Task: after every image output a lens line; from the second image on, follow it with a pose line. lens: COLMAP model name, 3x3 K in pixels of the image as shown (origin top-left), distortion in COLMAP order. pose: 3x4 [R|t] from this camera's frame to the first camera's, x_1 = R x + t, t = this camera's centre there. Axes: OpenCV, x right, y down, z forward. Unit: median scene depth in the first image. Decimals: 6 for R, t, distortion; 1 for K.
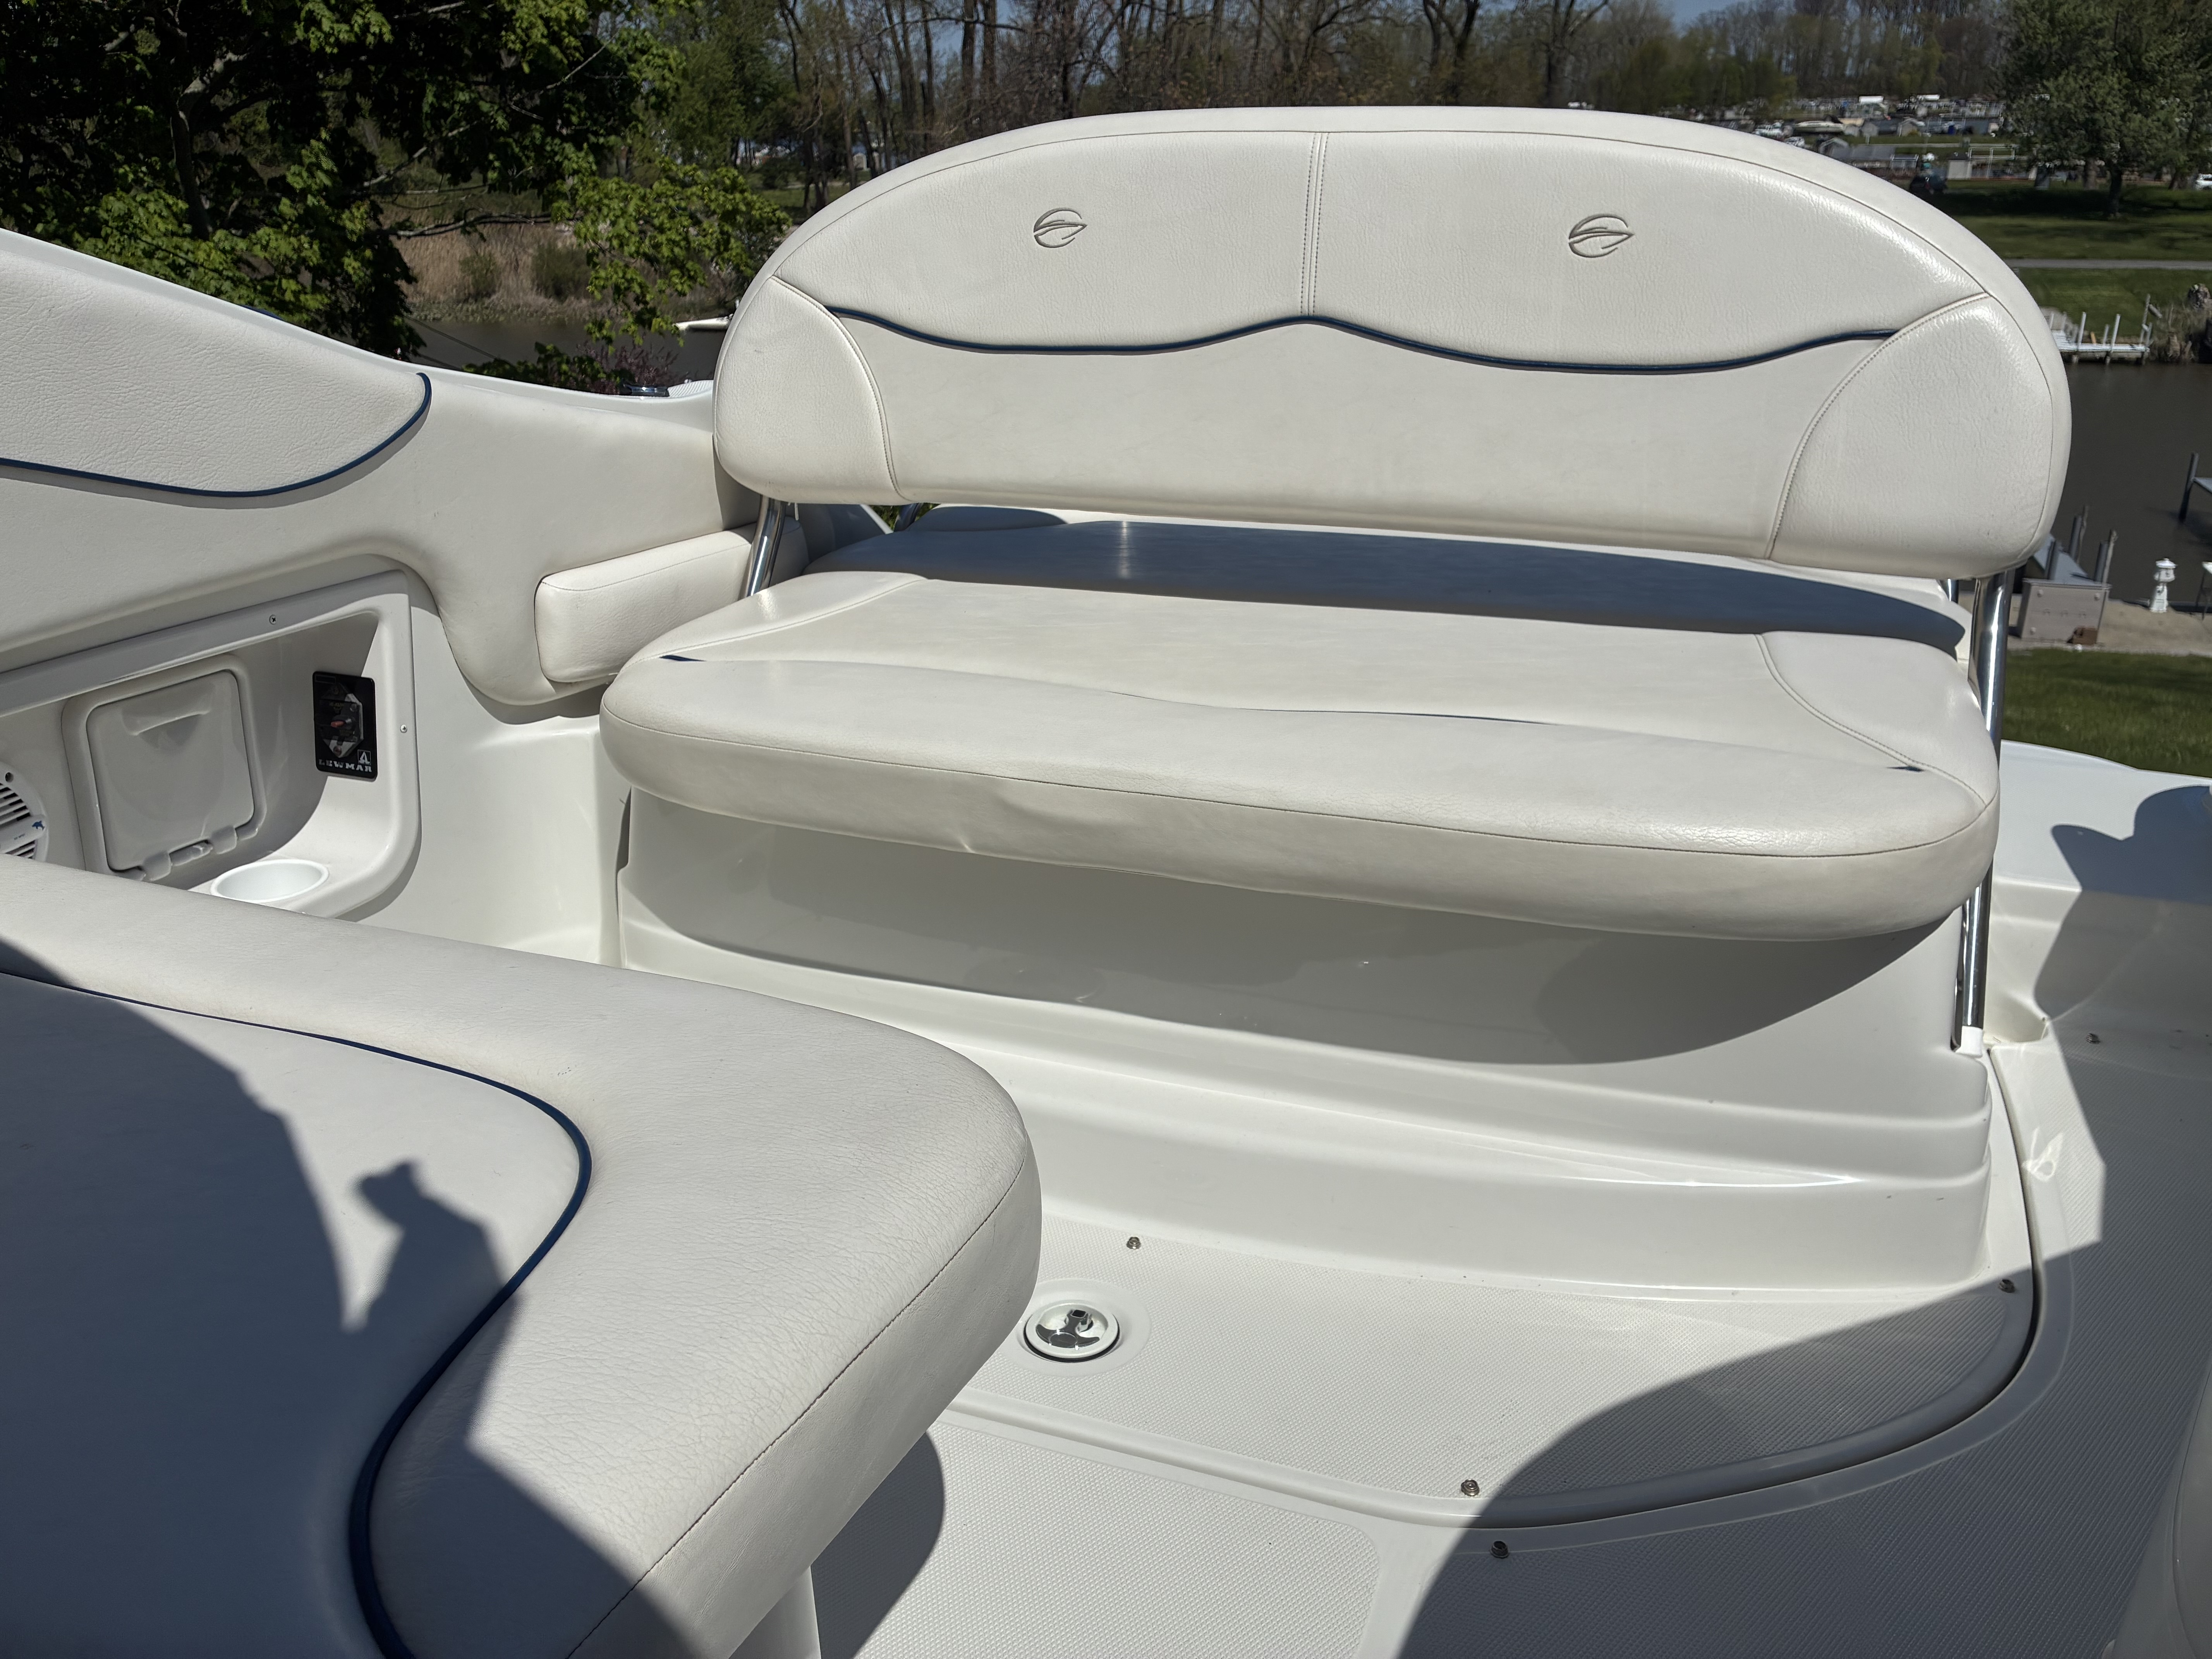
lens RADIAL K [[1668.9, 0, 1113.6], [0, 1668.9, 802.9], [0, 0, 1]] dist [0.018882, -0.009184]
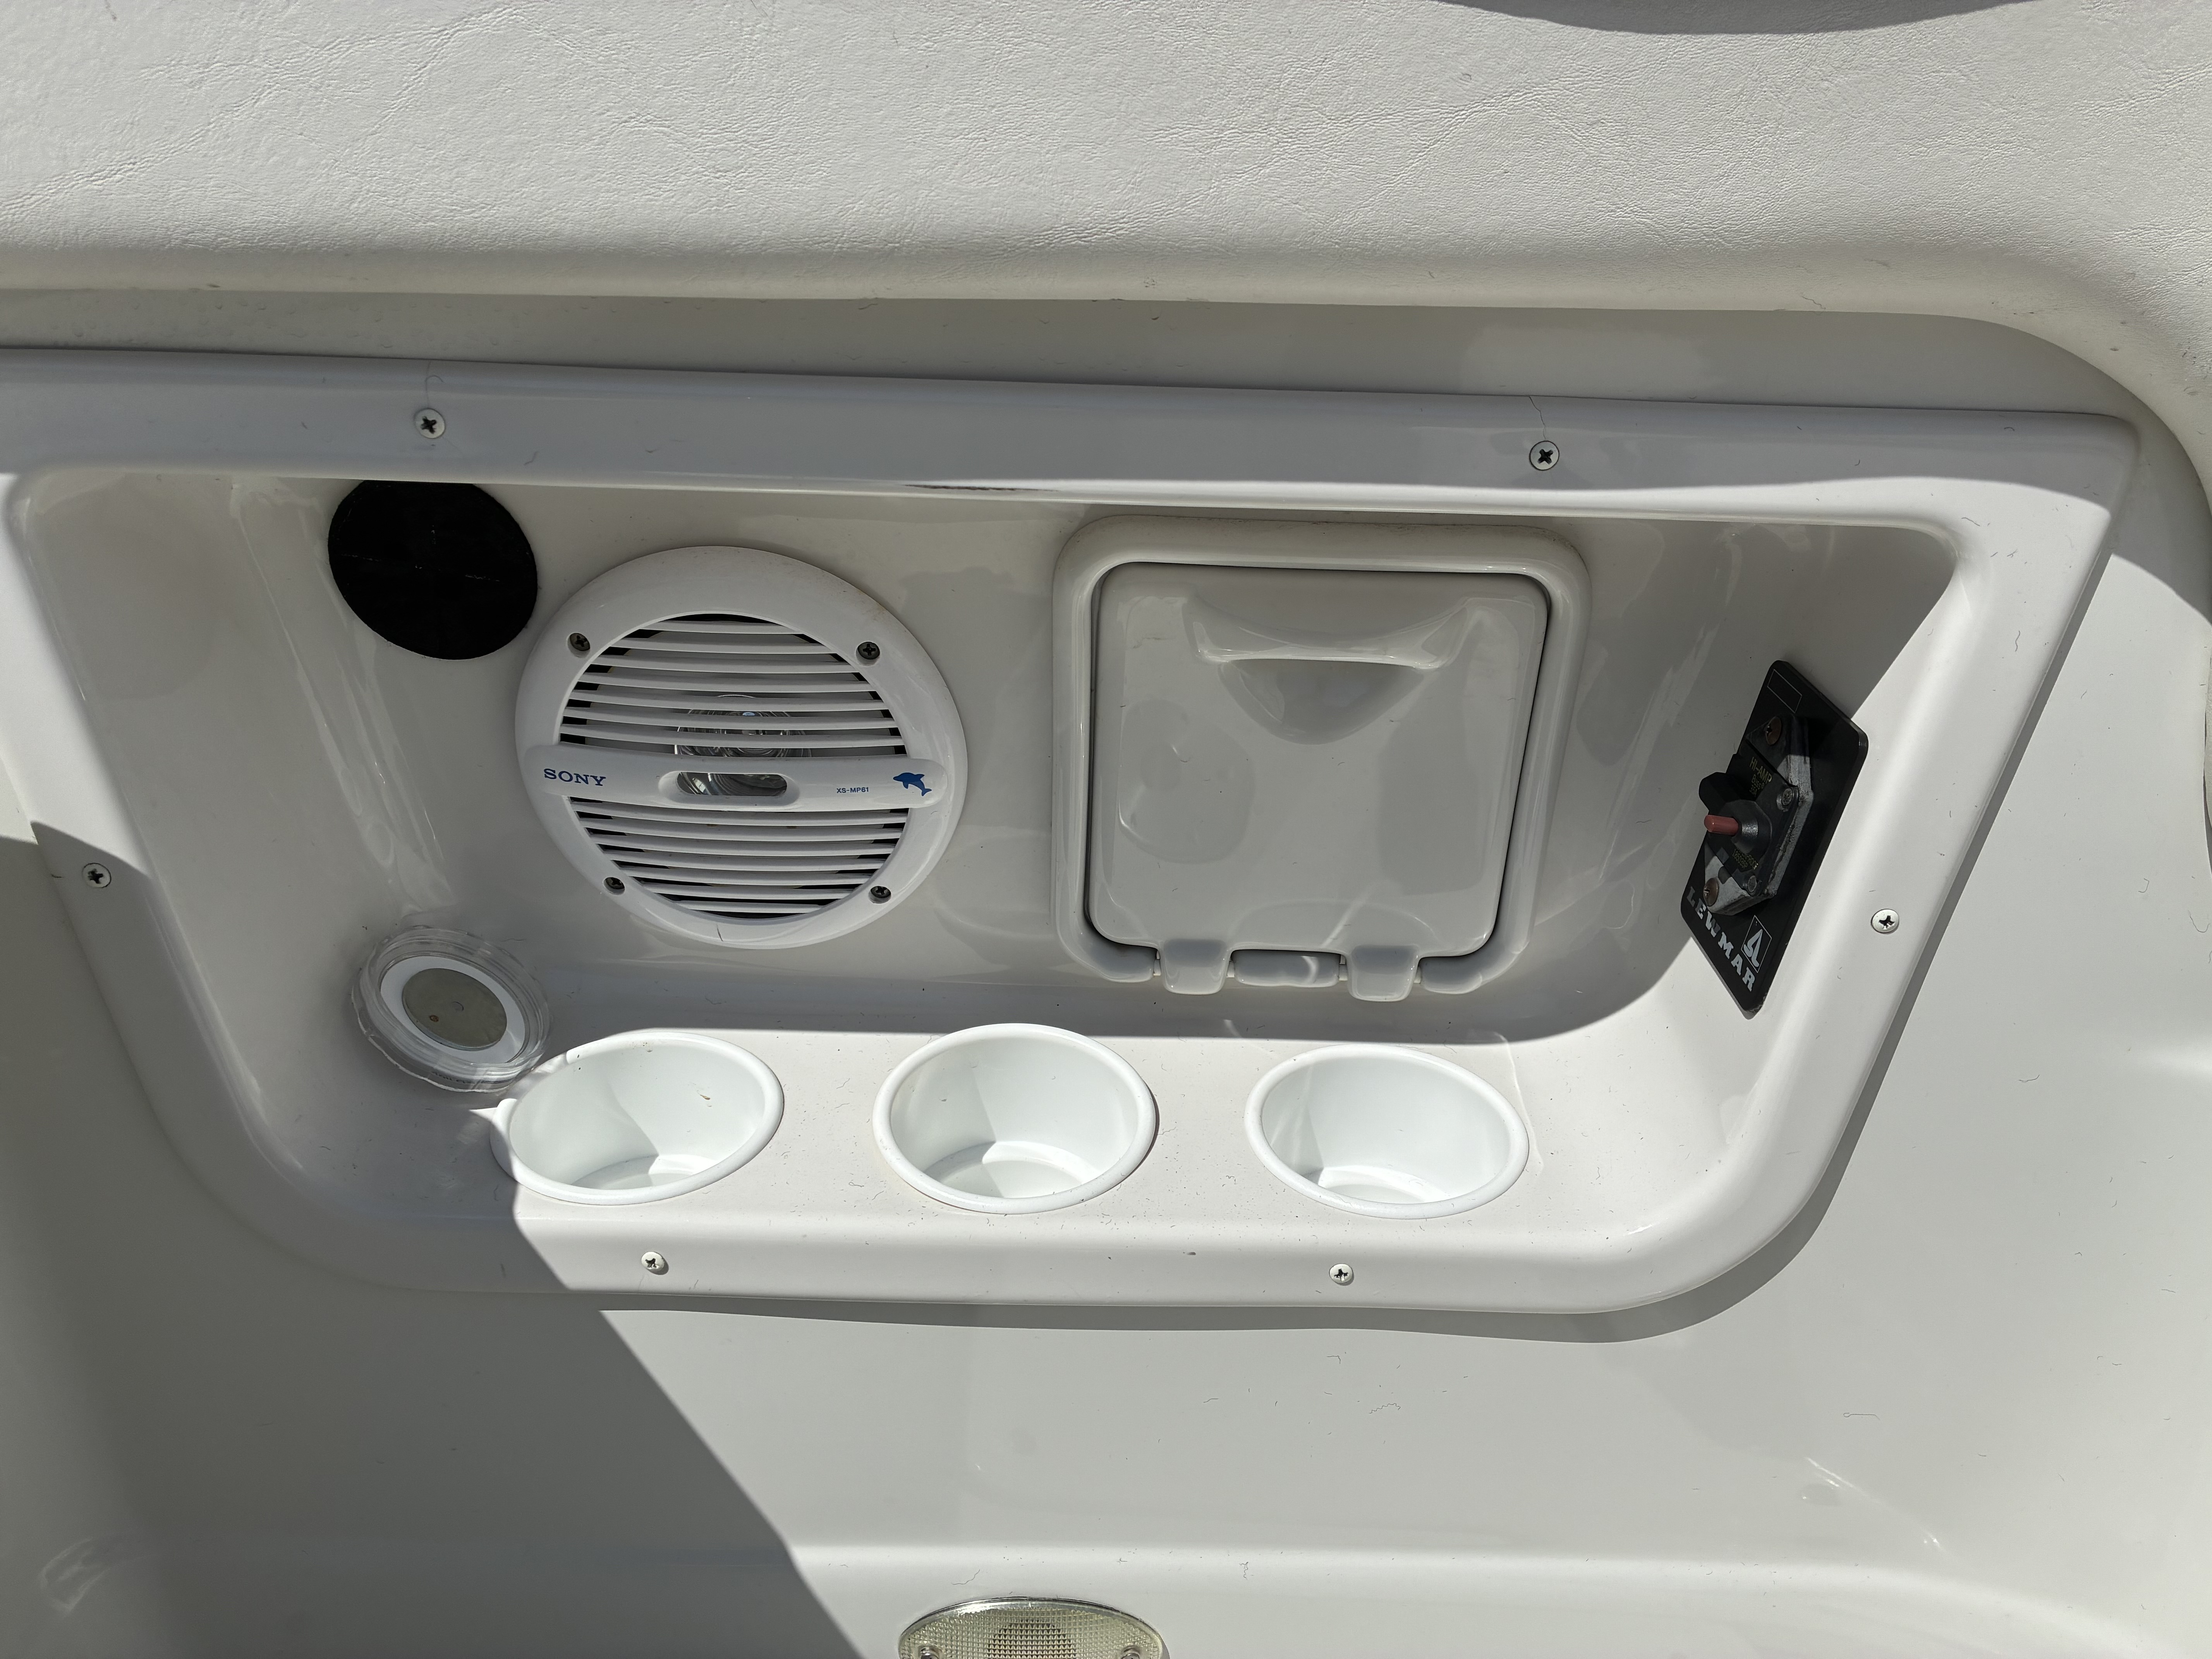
lens RADIAL K [[1668.9, 0, 1113.6], [0, 1668.9, 802.9], [0, 0, 1]] dist [0.018882, -0.009184]
pose [[0.356983, 0.390481, -0.848580, -0.223086], [-0.344787, 0.899369, 0.268806, -0.098223], [0.868150, 0.196620, 0.455692, 0.736254]]
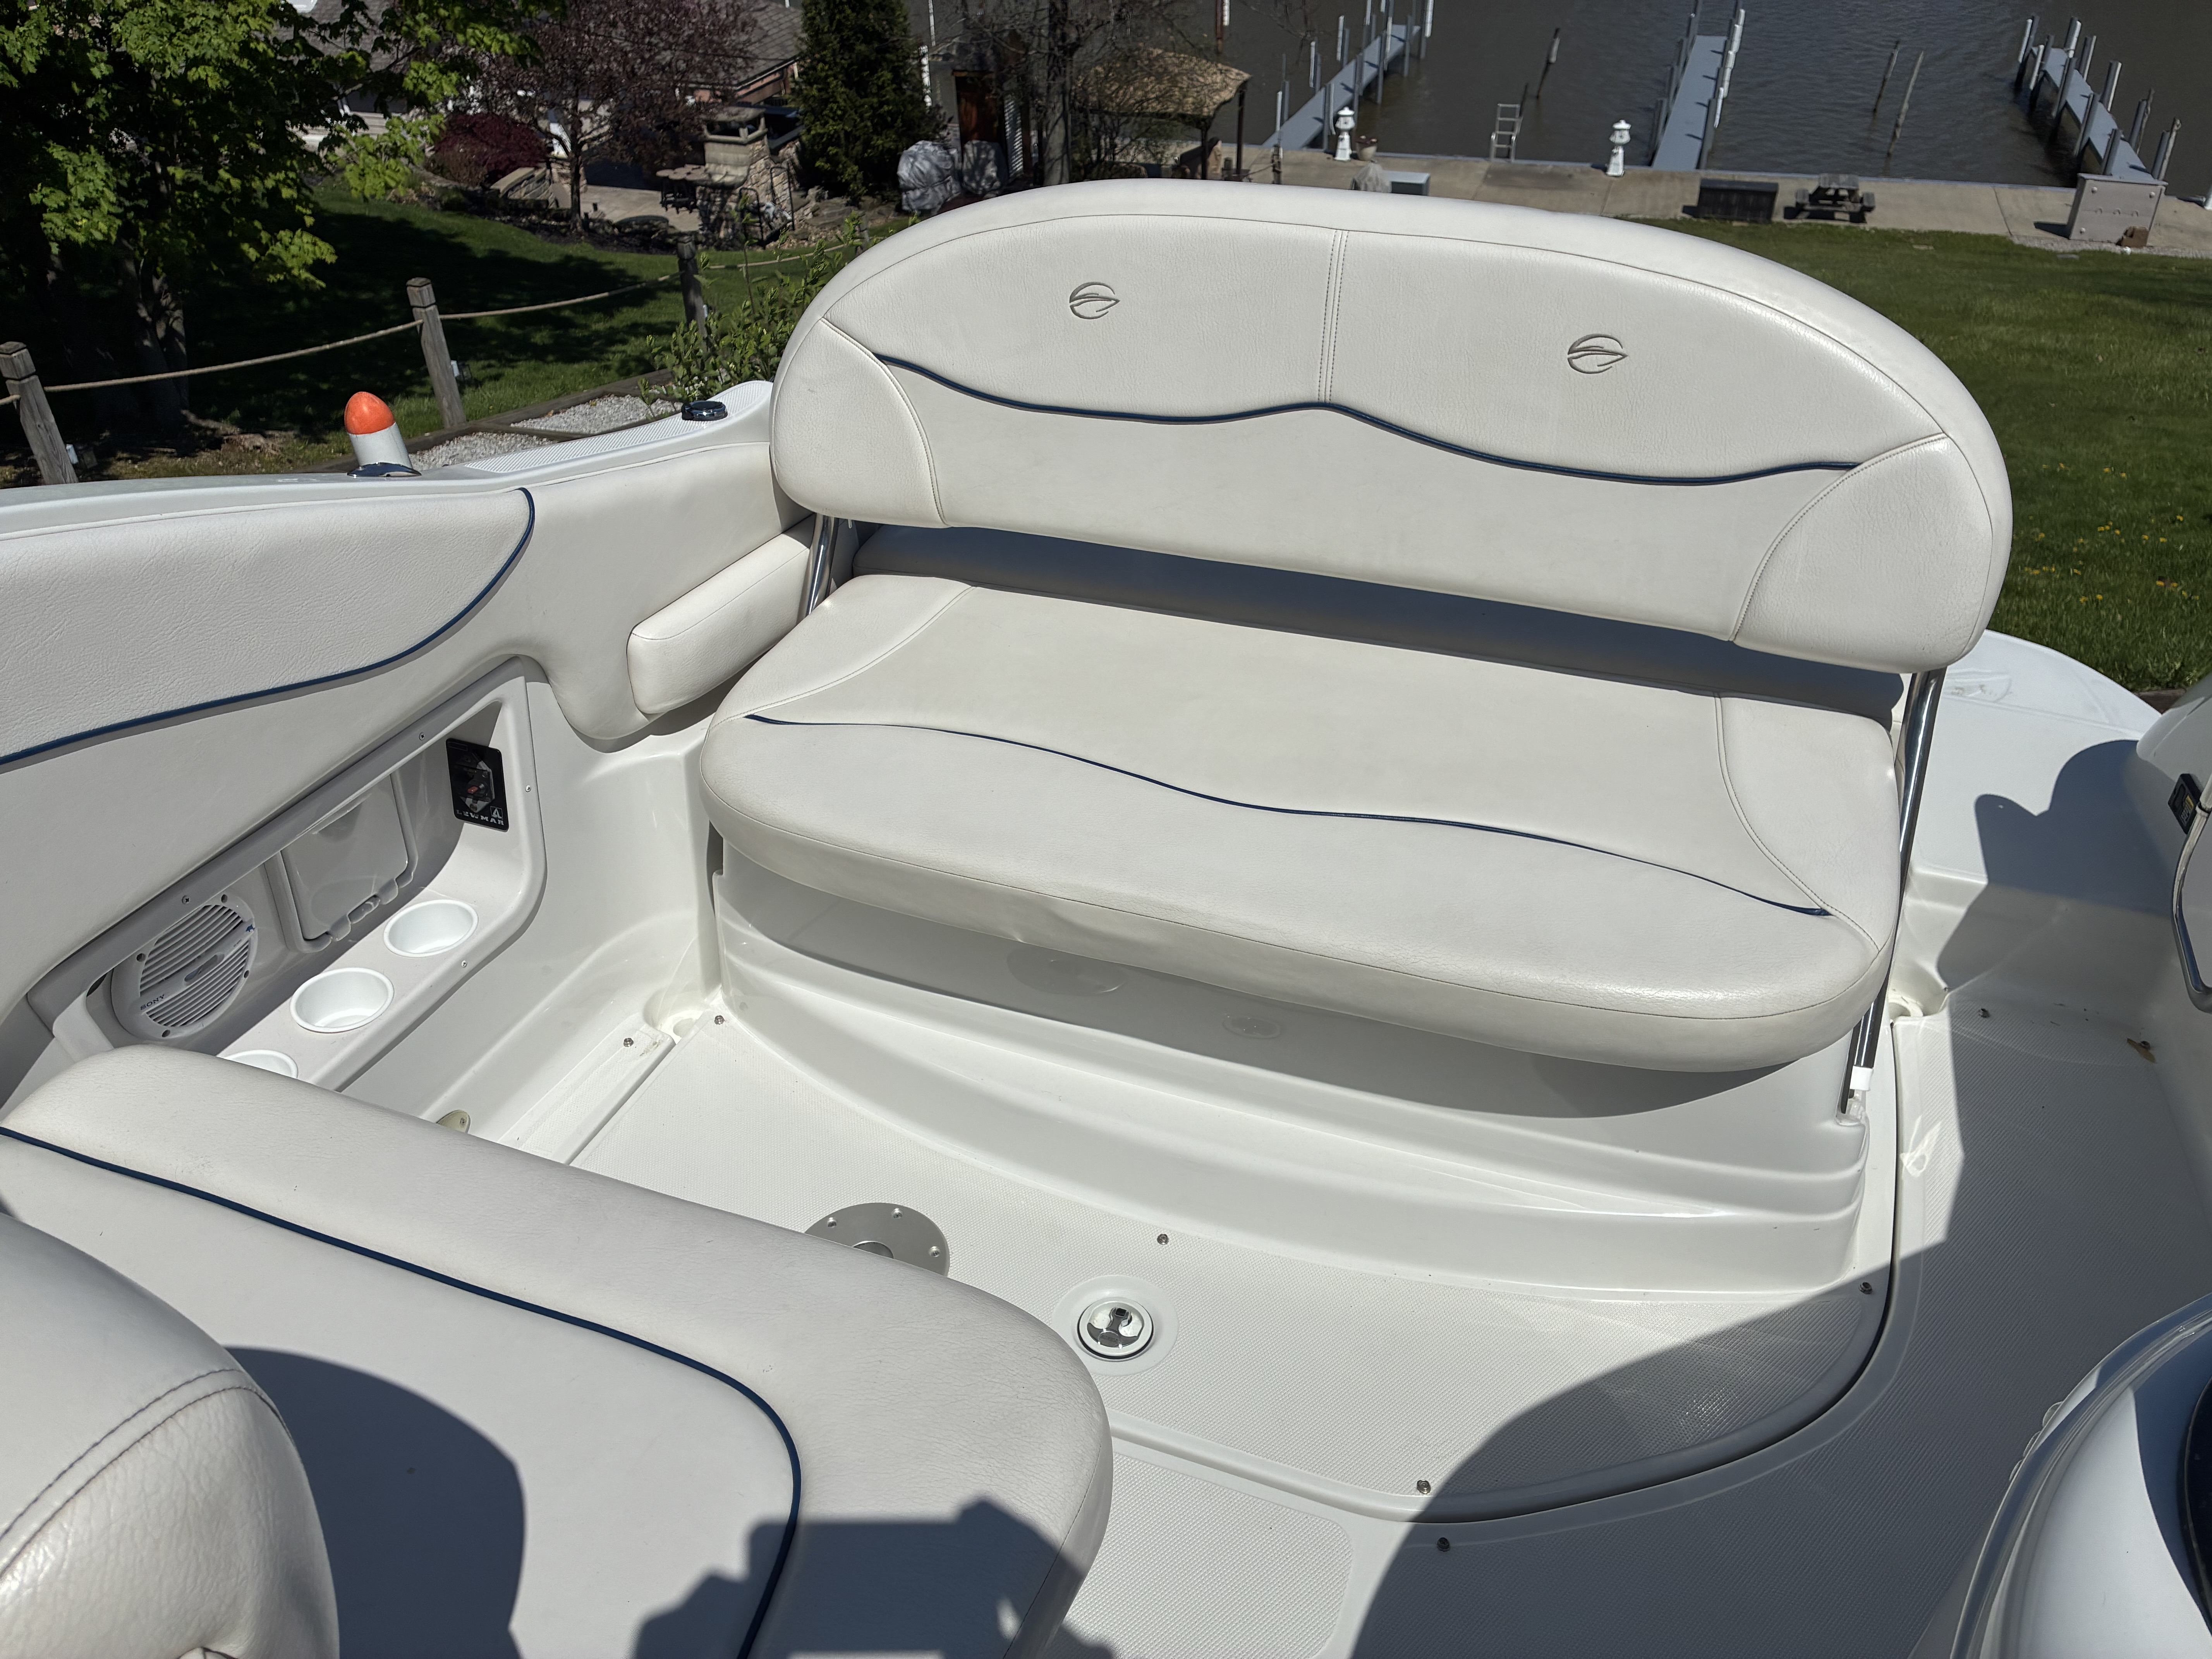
lens RADIAL K [[1654.2, 0, 1101.3], [0, 1654.2, 788.8], [0, 0, 1]] dist [0.009550, -0.008170]
pose [[0.999913, -0.001538, -0.013094, -0.015198], [0.004392, 0.975311, 0.220792, -0.295617], [0.012432, -0.220831, 0.975233, -0.106402]]
